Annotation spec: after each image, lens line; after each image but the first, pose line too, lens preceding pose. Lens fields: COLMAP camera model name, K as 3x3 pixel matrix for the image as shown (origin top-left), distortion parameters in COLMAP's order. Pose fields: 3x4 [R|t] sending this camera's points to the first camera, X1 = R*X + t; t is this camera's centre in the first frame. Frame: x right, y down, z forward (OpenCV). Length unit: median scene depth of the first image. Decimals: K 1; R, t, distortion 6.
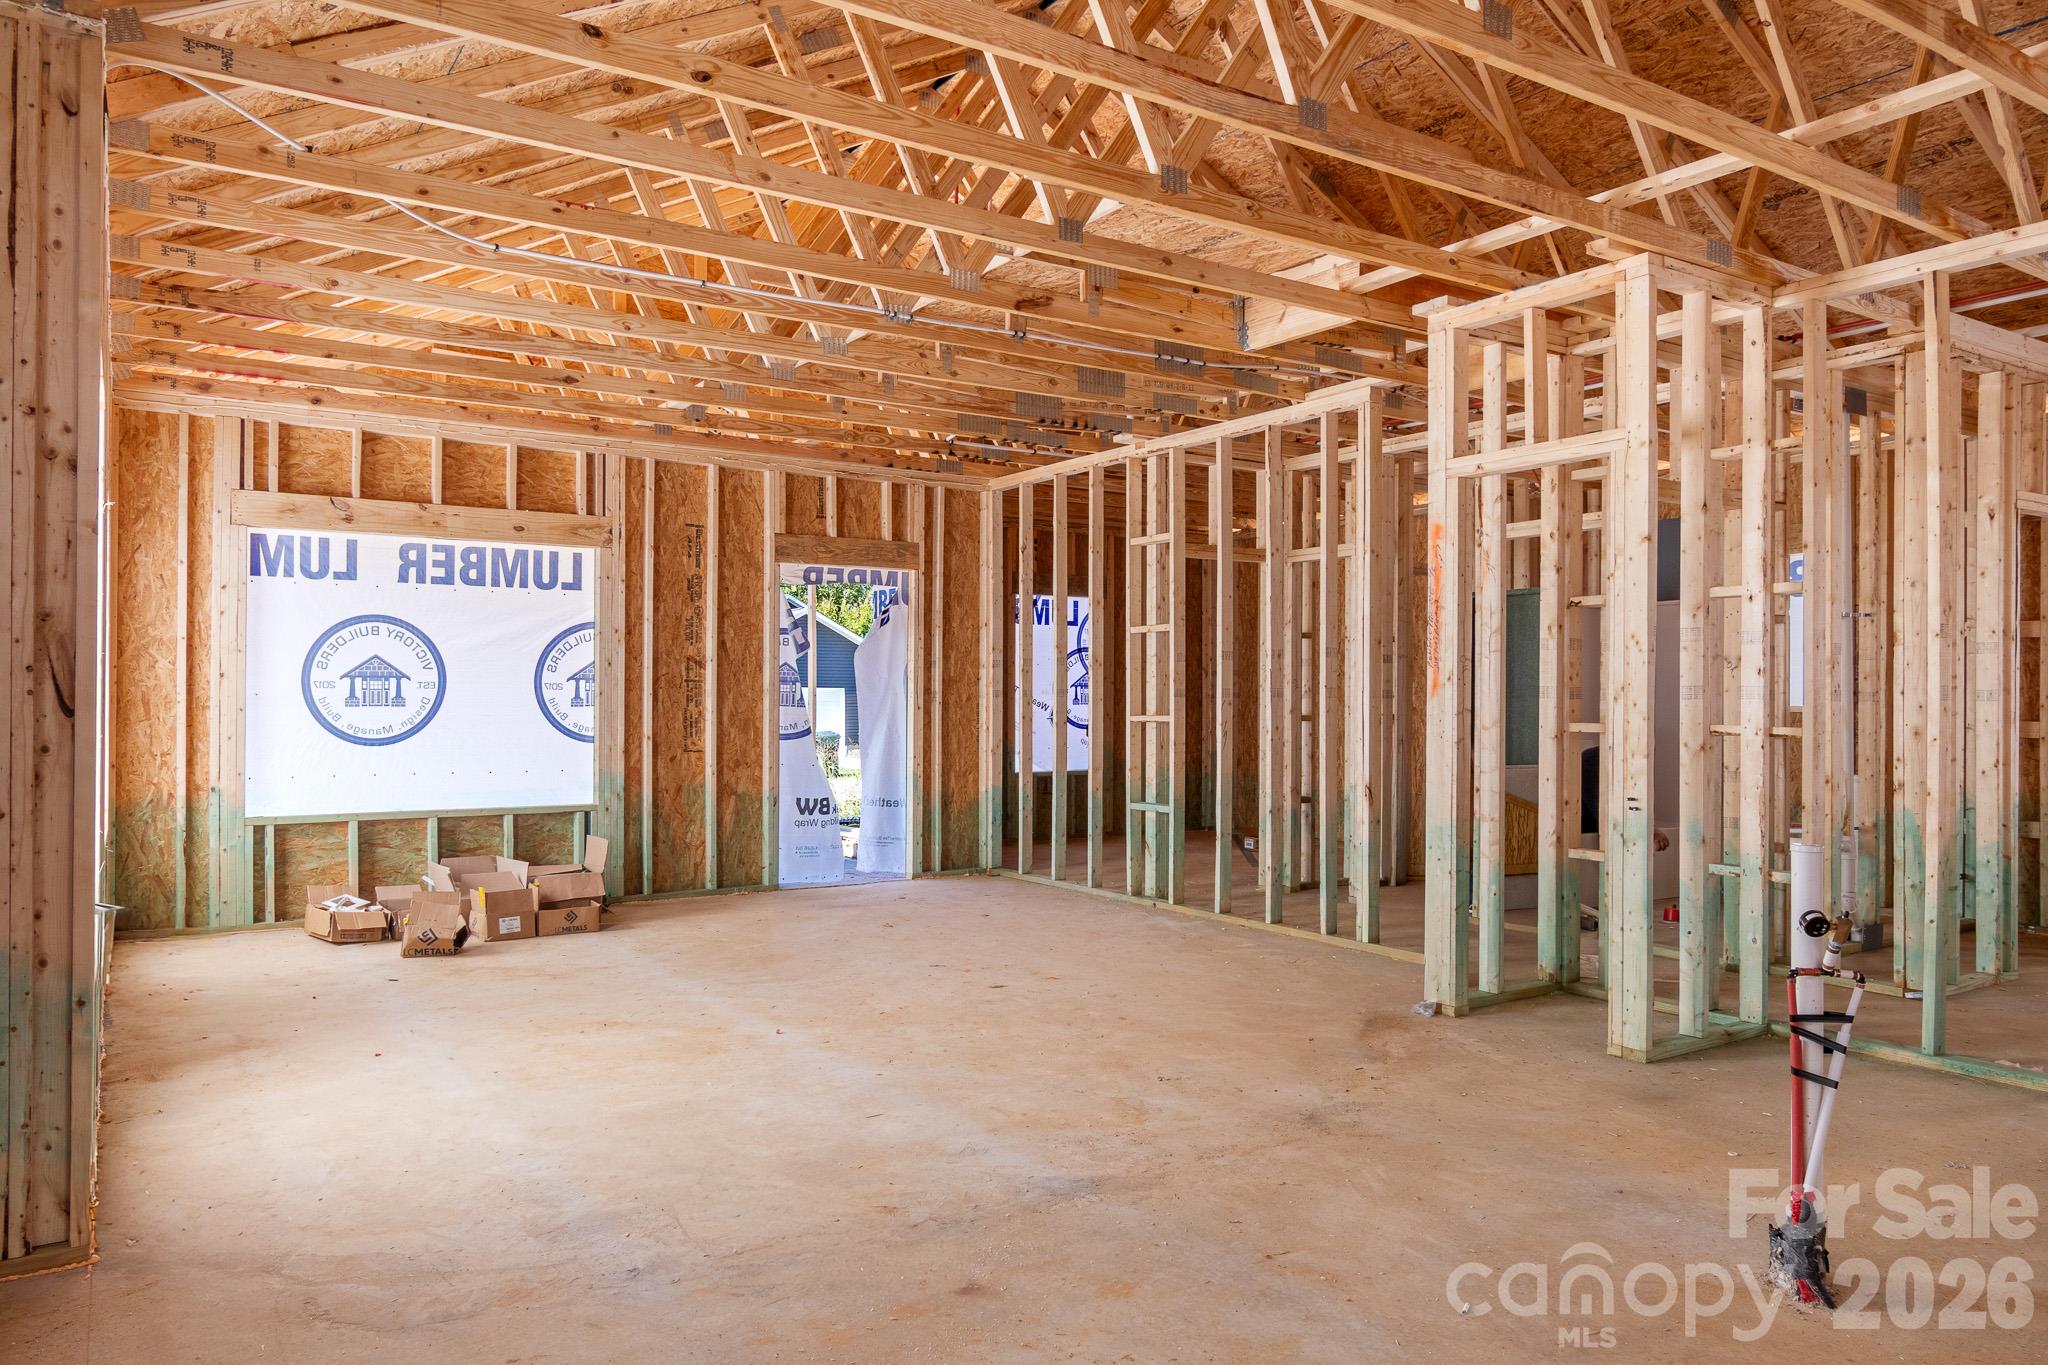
lens RADIAL K [[1386.4, 0, 1024.0], [0, 1386.4, 682.5], [0, 0, 1]] dist [-0.000819, -0.000091]
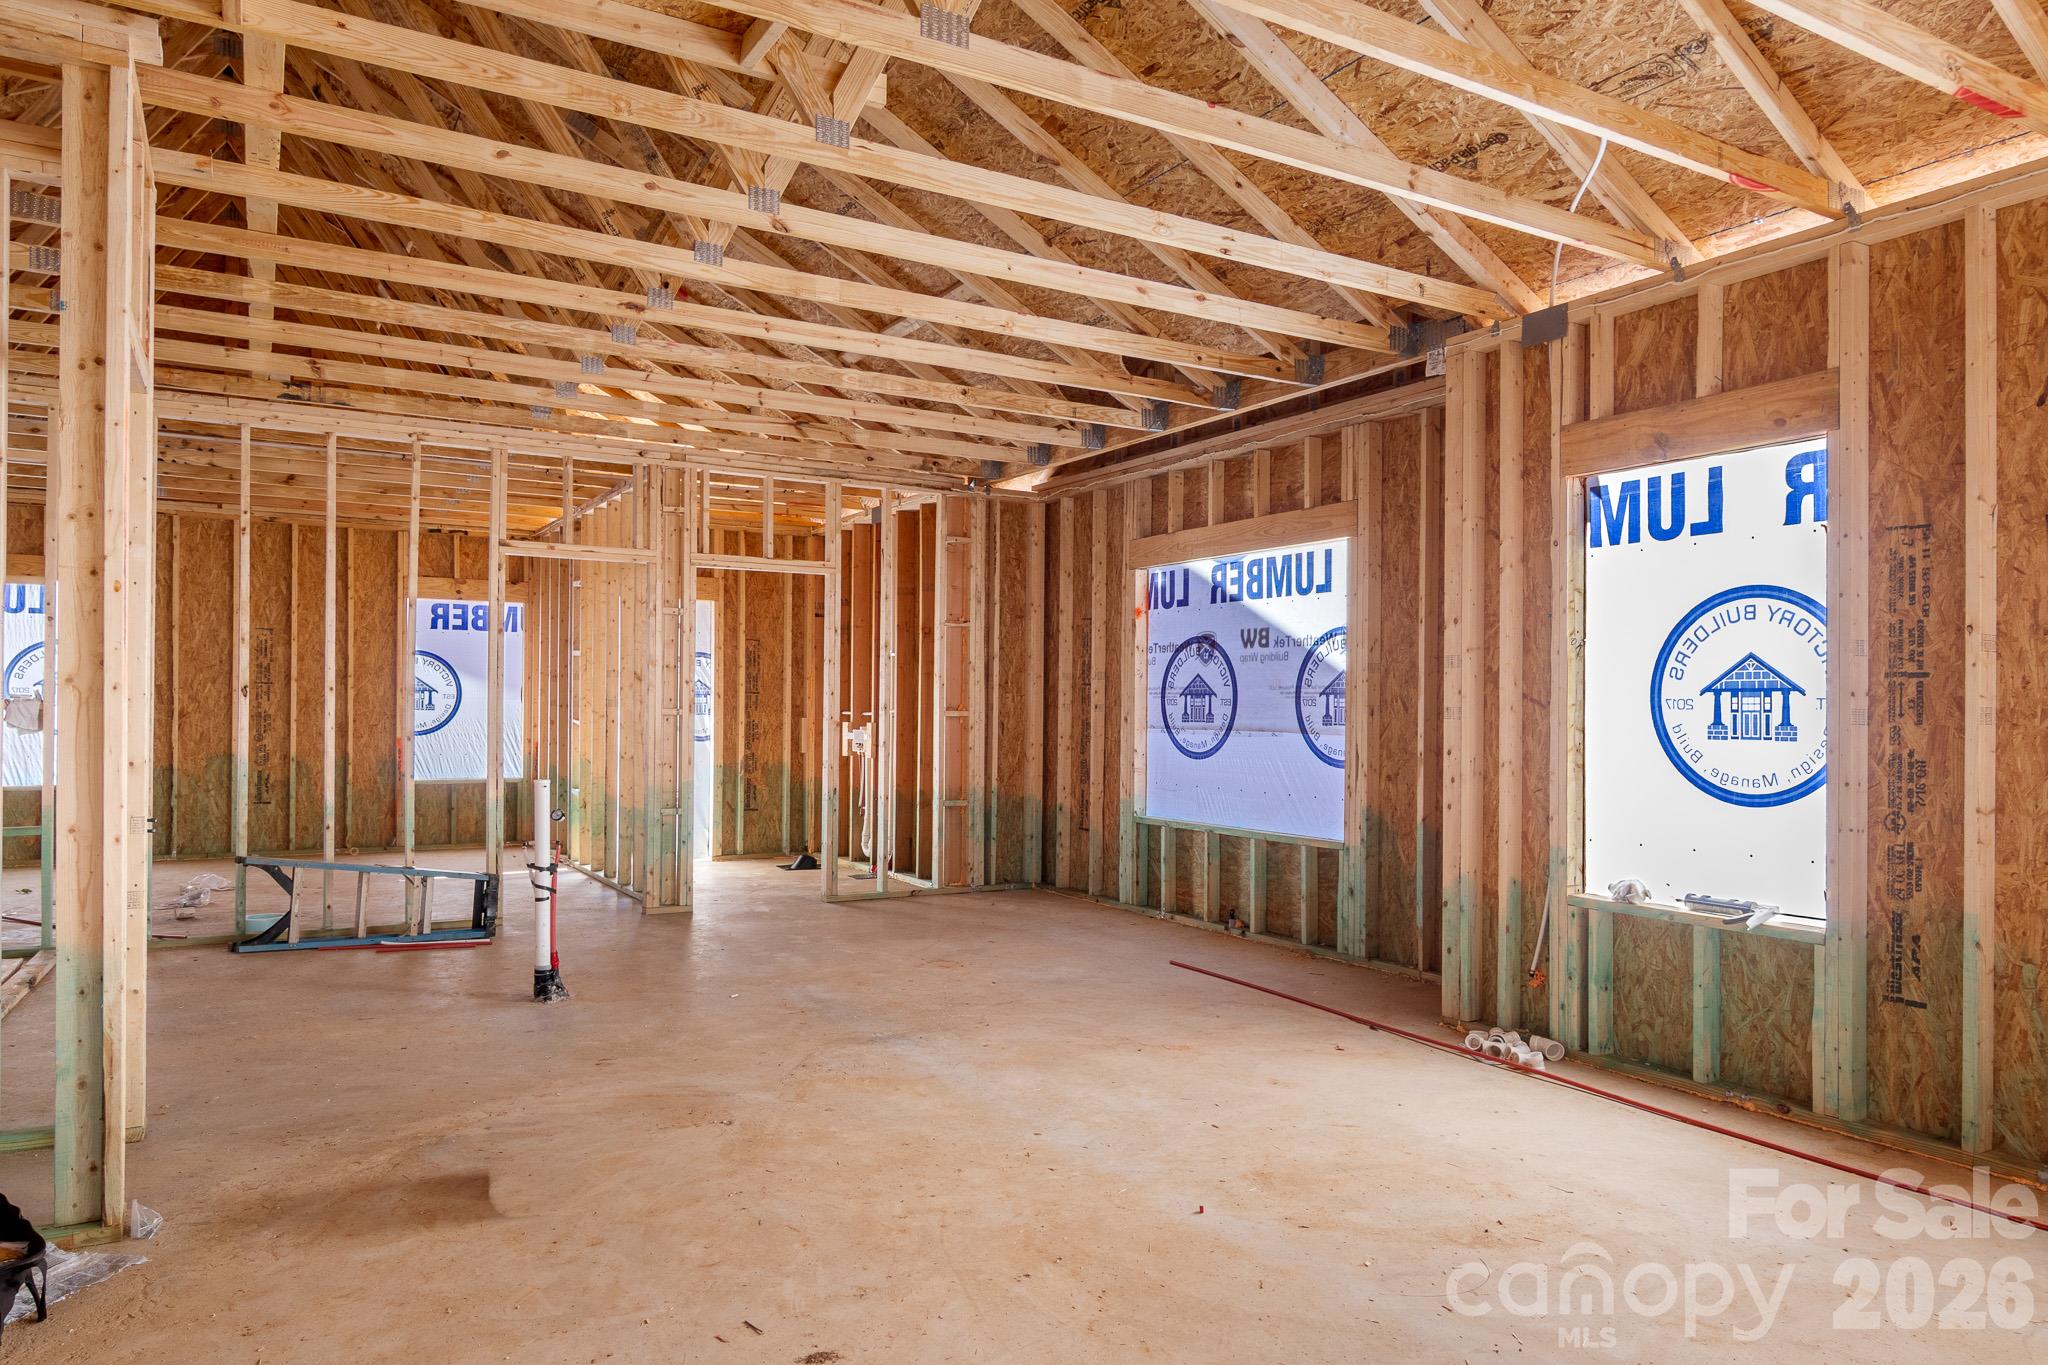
lens RADIAL K [[1341.0, 0, 1031.0], [0, 1341.0, 708.7], [0, 0, 1]] dist [0.000572, 0.000934]
pose [[-0.998849, -0.015283, 0.045461, -0.078059], [-0.015778, 0.999820, -0.010542, 0.010298], [-0.045291, -0.011248, -0.998911, 1.075924]]
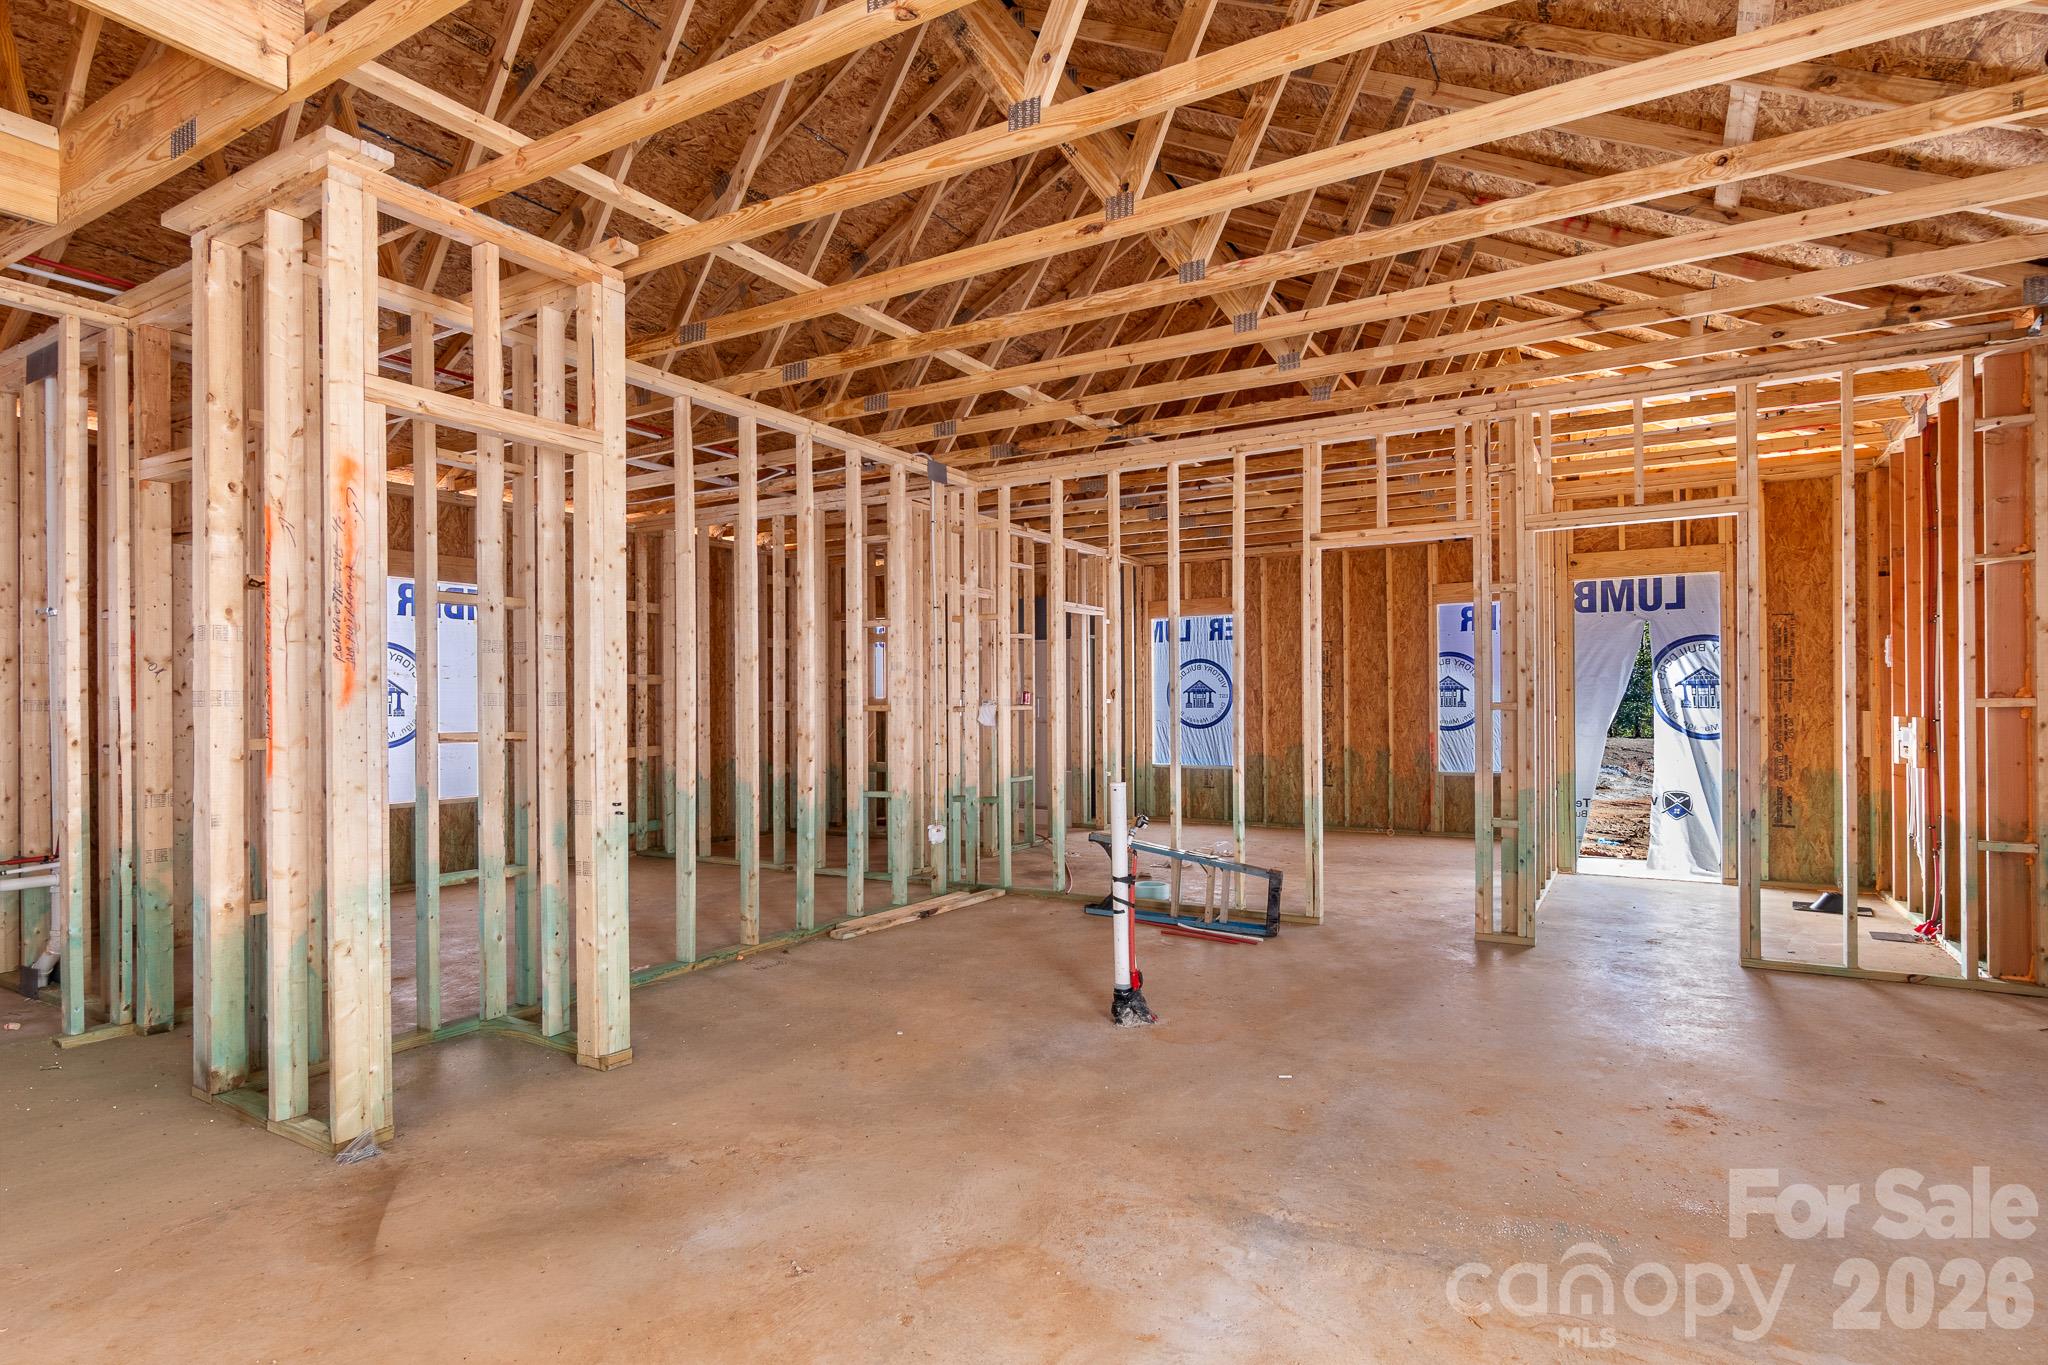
lens RADIAL K [[1047.2, 0, 1032.6], [0, 1047.2, 706.7], [0, 0, 1]] dist [-0.002295, 0.000385]
pose [[-0.440662, -0.002735, 0.897669, -0.230495], [-0.003287, 0.999994, 0.001433, 0.006462], [-0.897667, -0.002320, -0.440668, 0.641837]]
